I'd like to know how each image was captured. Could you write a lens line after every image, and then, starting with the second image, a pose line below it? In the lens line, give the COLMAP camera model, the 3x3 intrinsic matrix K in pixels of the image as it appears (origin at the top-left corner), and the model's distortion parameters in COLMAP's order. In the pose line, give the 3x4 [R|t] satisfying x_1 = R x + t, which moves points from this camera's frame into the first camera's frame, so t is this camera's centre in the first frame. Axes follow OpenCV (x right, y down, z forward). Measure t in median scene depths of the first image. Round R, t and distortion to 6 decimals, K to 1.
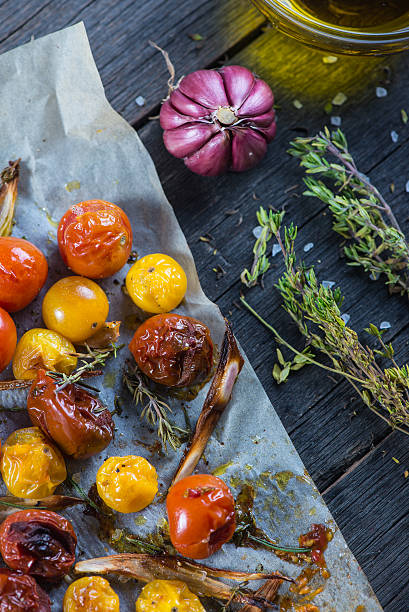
lens RADIAL K [[2061.2, 0, 204.5], [0, 2061.2, 306.0], [0, 0, 1]] dist [-0.047968, -3.150074]
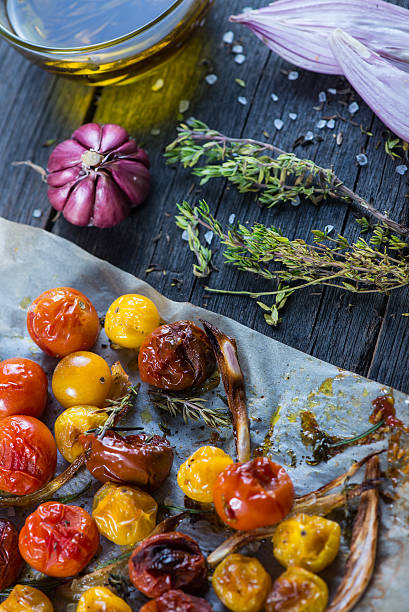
lens RADIAL K [[2061.2, 0, 204.5], [0, 2061.2, 306.0], [0, 0, 1]] dist [-0.047968, -3.150074]
pose [[0.805915, -0.592022, -0.003432, 0.015867], [0.572356, 0.780600, -0.251143, 0.276745], [0.151362, 0.200435, 0.967944, -0.039124]]
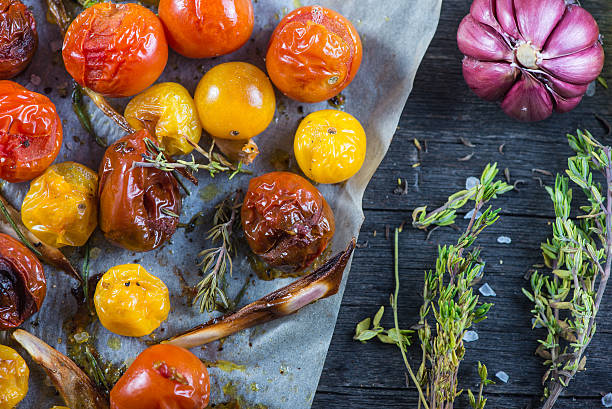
lens RADIAL K [[2061.2, 0, 306.0], [0, 2061.2, 204.5], [0, 0, 1]] dist [-0.047968, -3.150074]
pose [[0.717435, 0.689887, -0.096655, 0.064755], [-0.669668, 0.721226, 0.177138, -0.132720], [0.191915, -0.062358, 0.979428, 0.200527]]
